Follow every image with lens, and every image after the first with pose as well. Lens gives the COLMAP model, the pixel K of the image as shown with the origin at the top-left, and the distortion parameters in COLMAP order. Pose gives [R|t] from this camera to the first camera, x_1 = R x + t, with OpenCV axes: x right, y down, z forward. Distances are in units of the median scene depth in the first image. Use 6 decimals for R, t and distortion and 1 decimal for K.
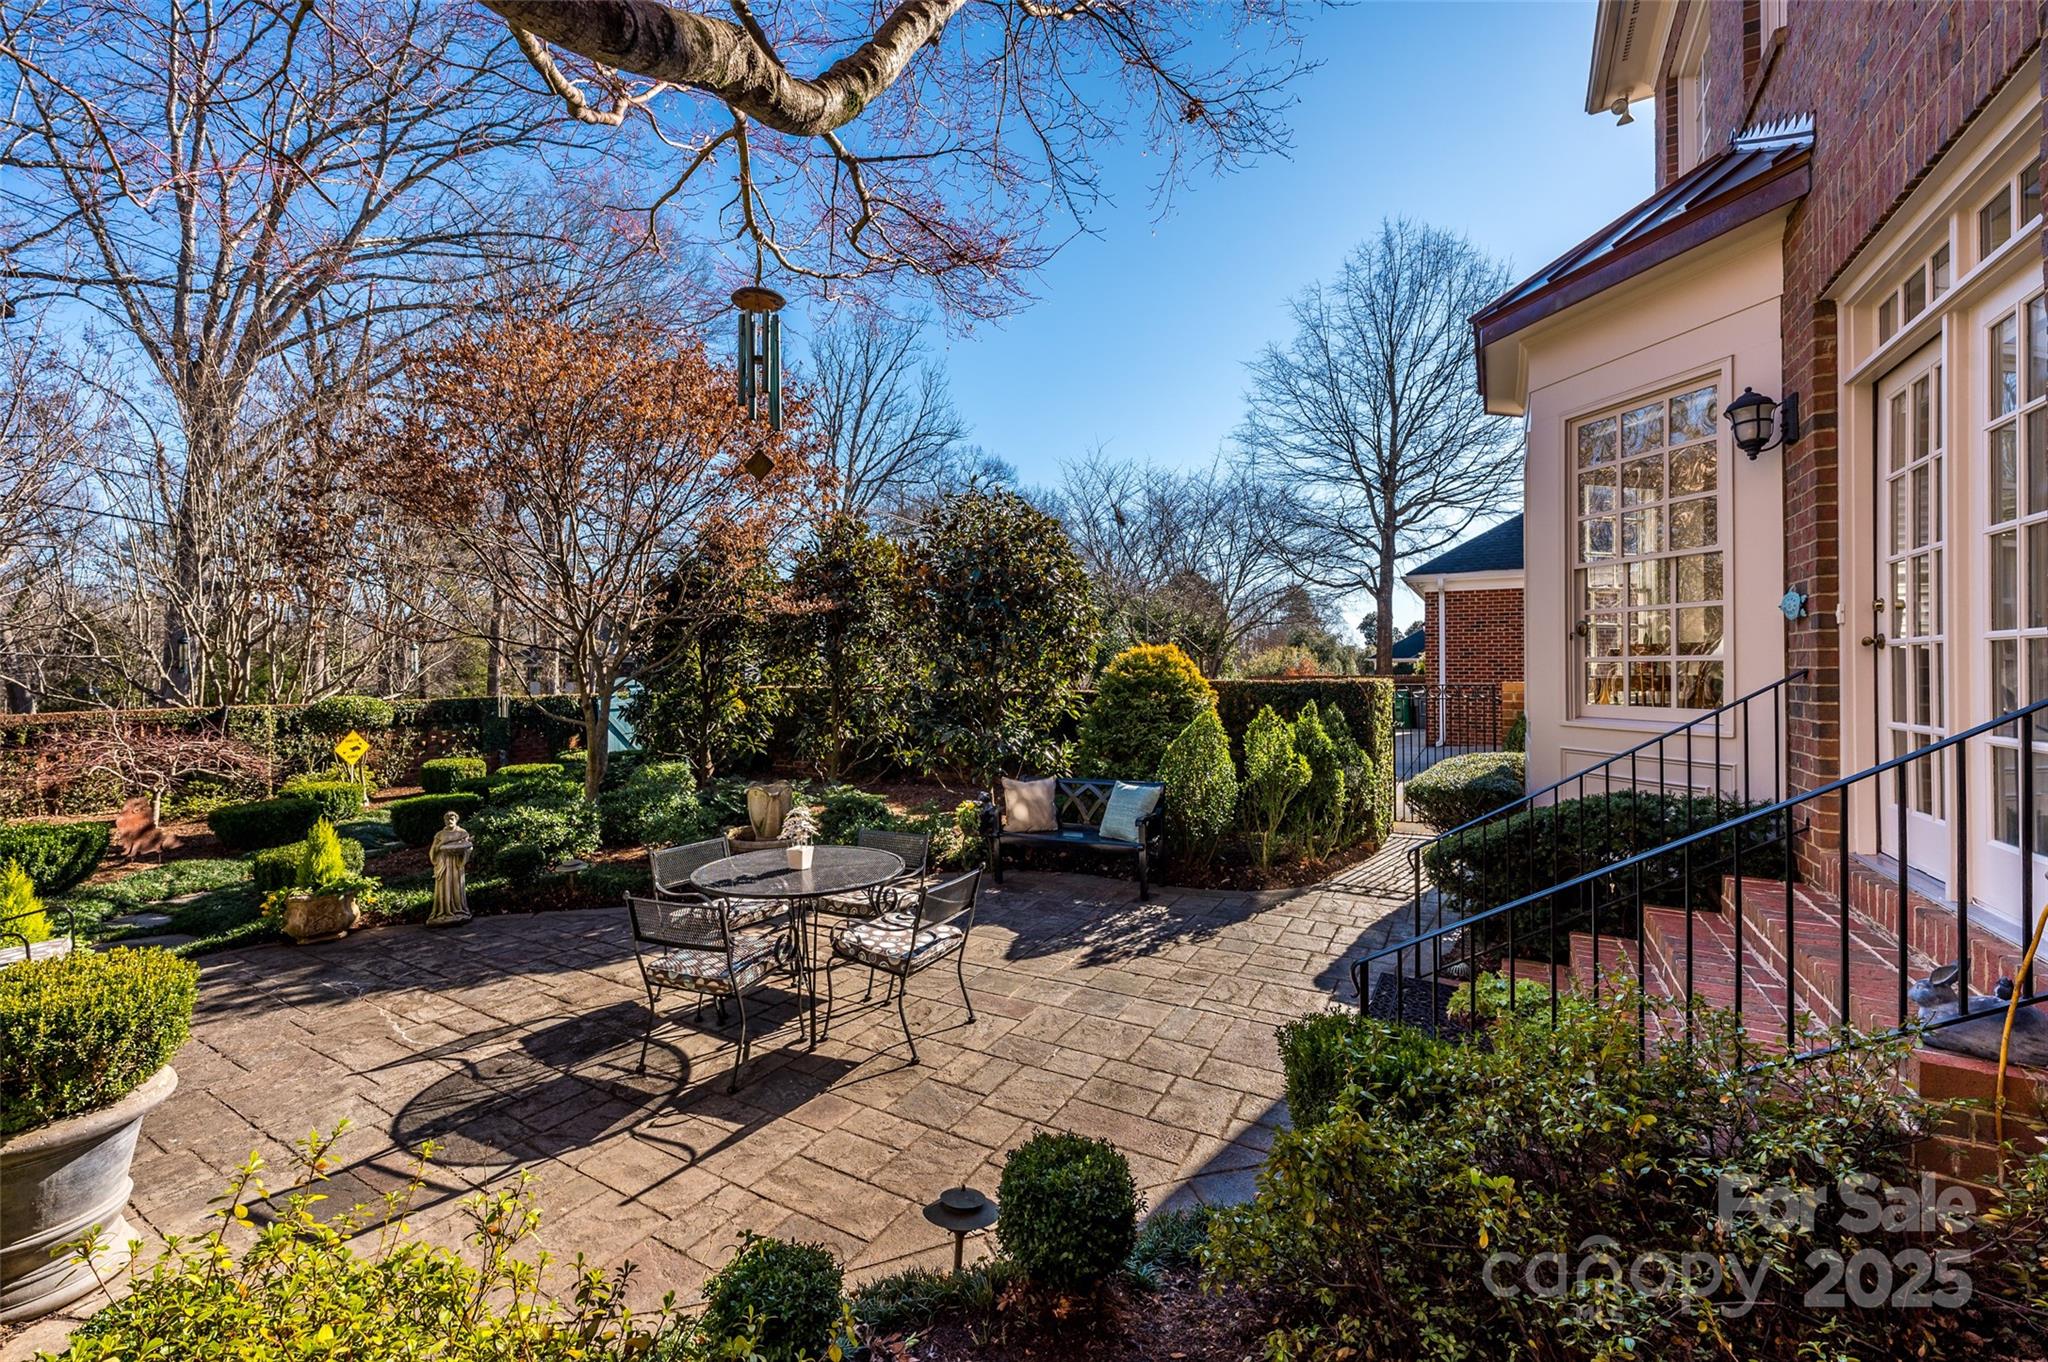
lens RADIAL K [[810.2, 0, 1014.4], [0, 810.2, 664.2], [0, 0, 1]] dist [-0.000733, -0.000154]
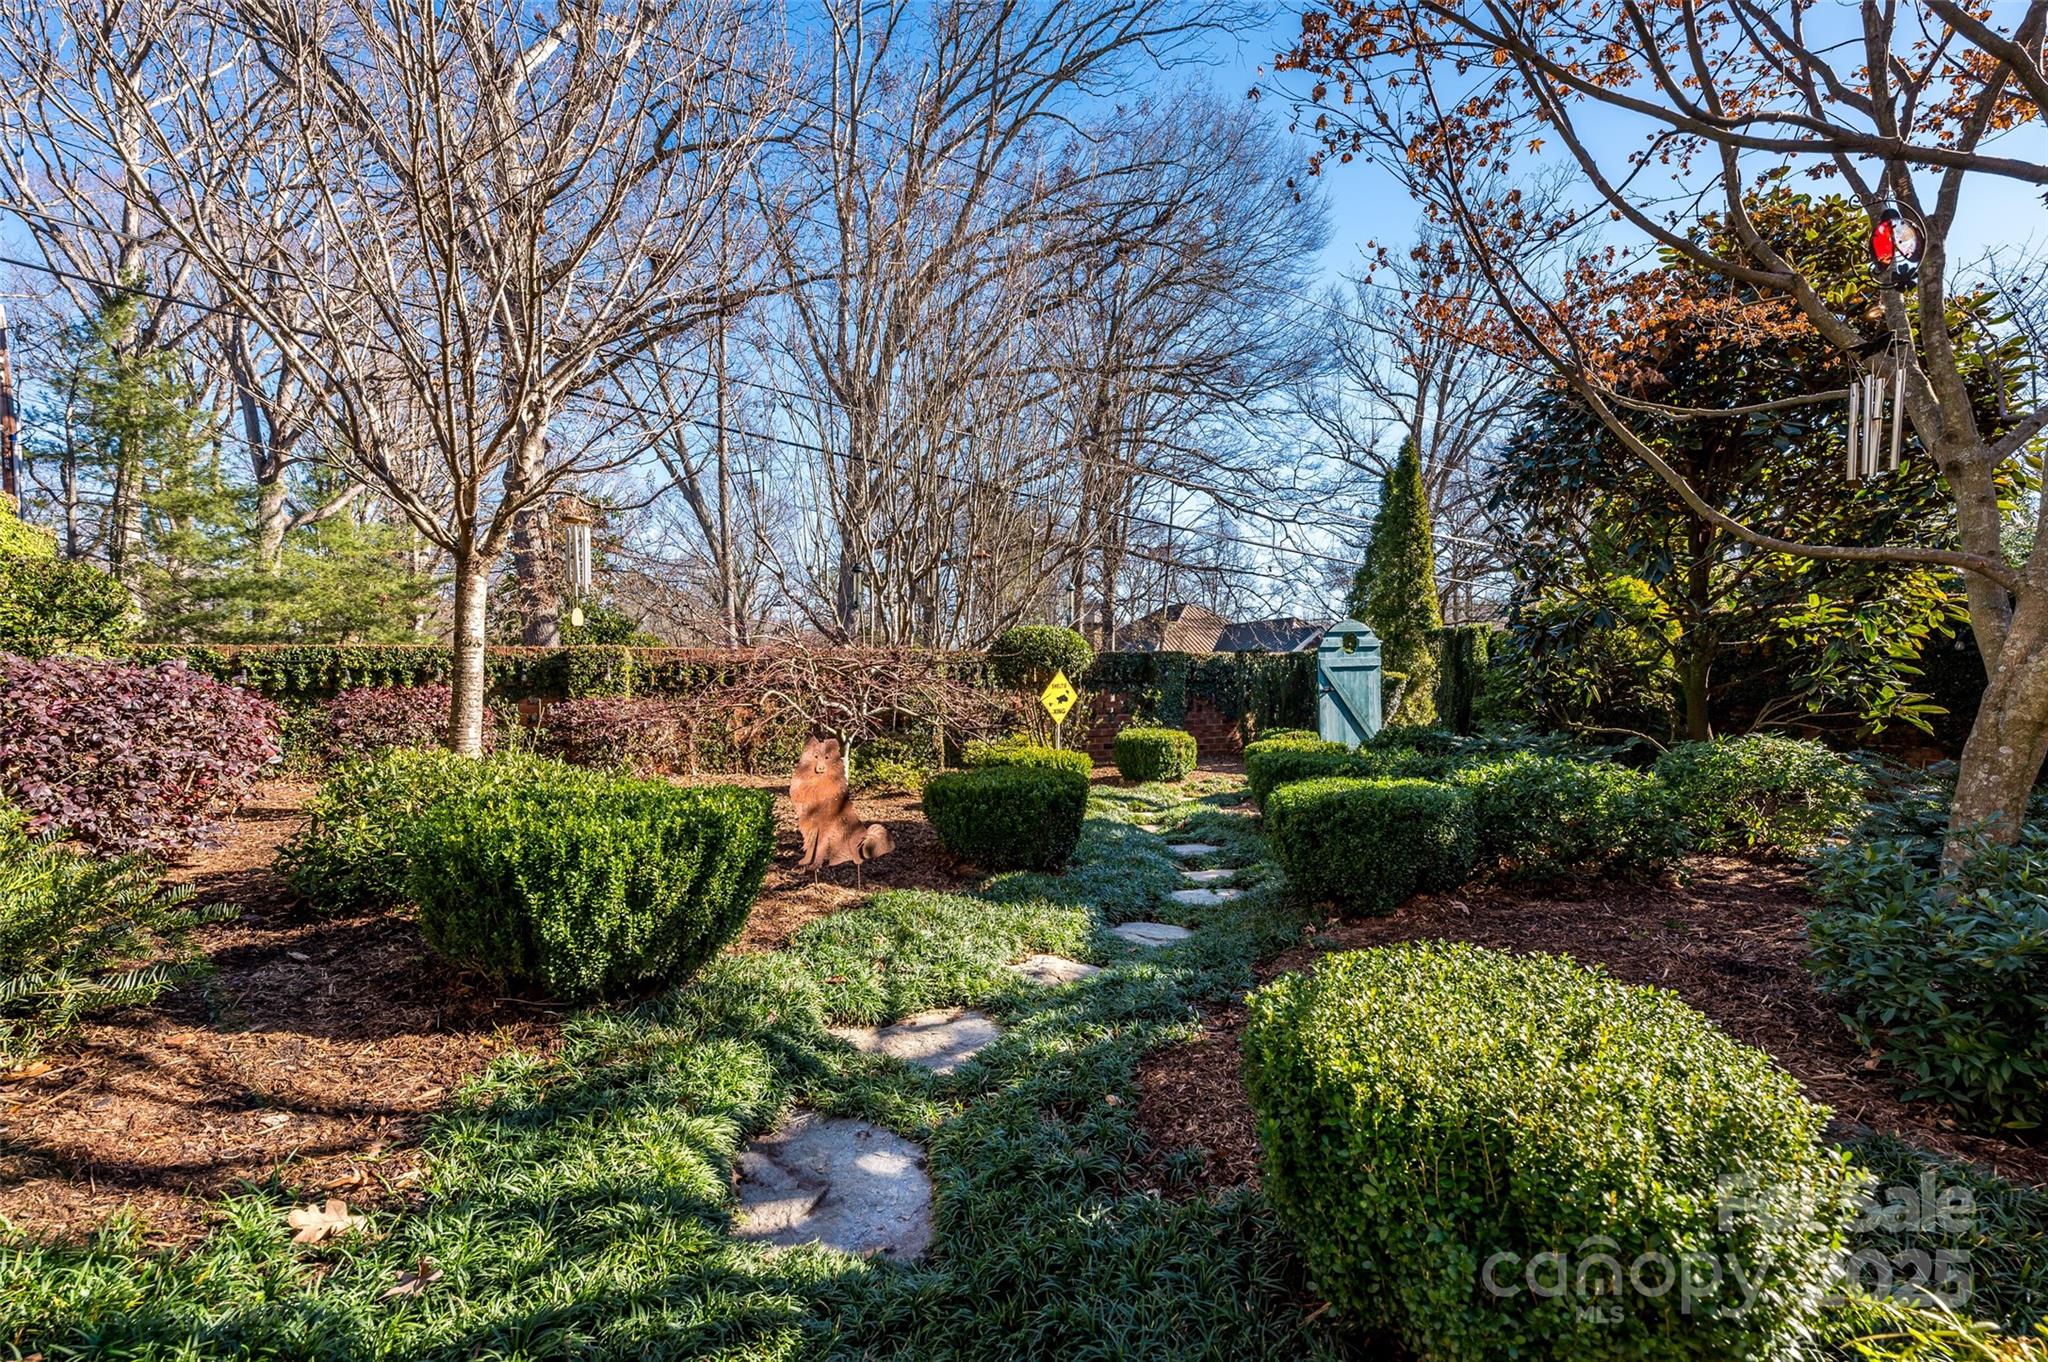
lens RADIAL K [[810.2, 0, 1024.1], [0, 810.2, 683.9], [0, 0, 1]] dist [-0.000733, -0.000154]
pose [[0.839011, -0.000541, -0.544115, -0.650576], [0.006247, 0.999943, 0.008637, 0.114475], [0.544079, -0.010645, 0.838966, 0.597603]]
